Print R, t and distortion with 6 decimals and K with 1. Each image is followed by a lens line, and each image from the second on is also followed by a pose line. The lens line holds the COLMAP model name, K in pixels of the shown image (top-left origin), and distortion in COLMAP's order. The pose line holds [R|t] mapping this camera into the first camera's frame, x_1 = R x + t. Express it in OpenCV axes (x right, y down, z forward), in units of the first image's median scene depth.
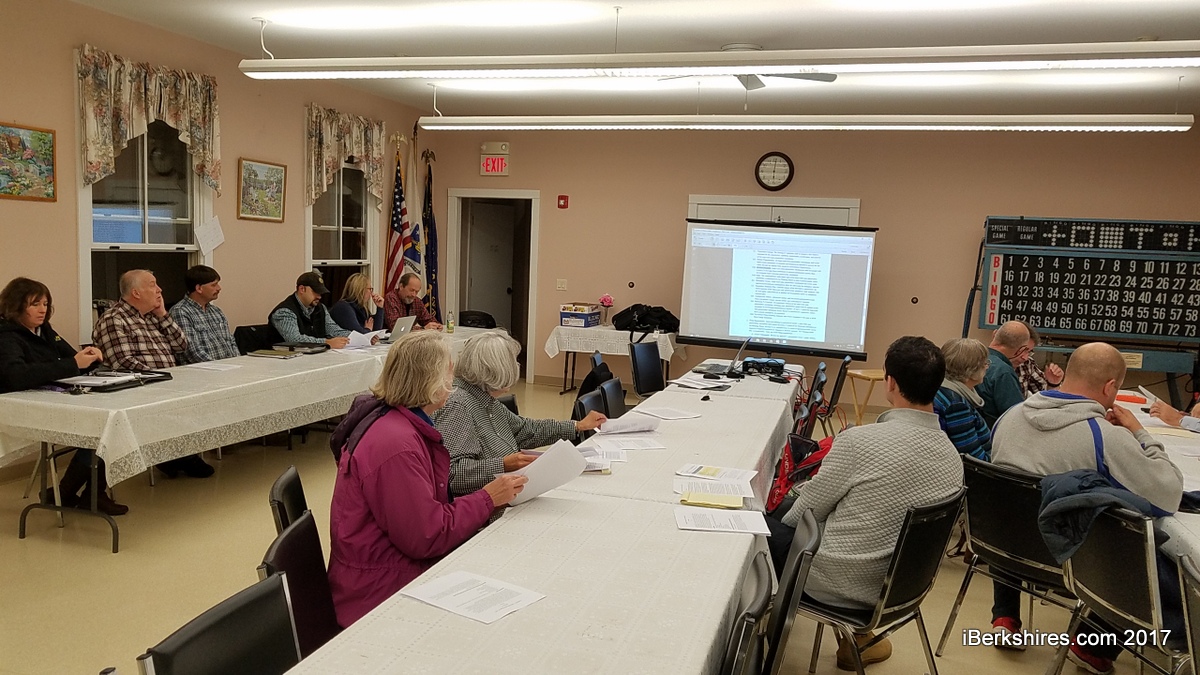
lens RADIAL K [[868.5, 0, 594.3], [0, 868.5, 335.7], [0, 0, 1]] dist [-0.006735, -0.006992]
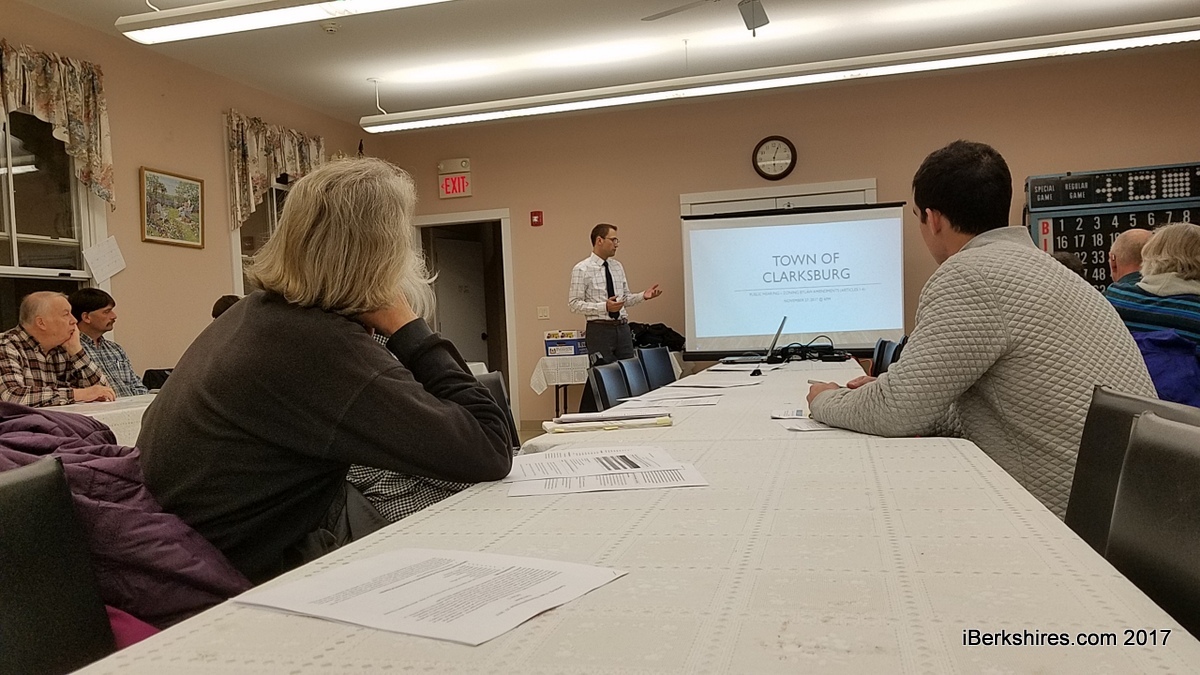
lens RADIAL K [[900.8, 0, 600.0], [0, 900.8, 337.5], [0, 0, 1]] dist [-0.007996, -0.000006]
pose [[0.995347, -0.090947, 0.031826, -0.015741], [0.093113, 0.992832, -0.074924, 0.050551], [-0.024784, 0.077539, 0.996681, 0.133927]]
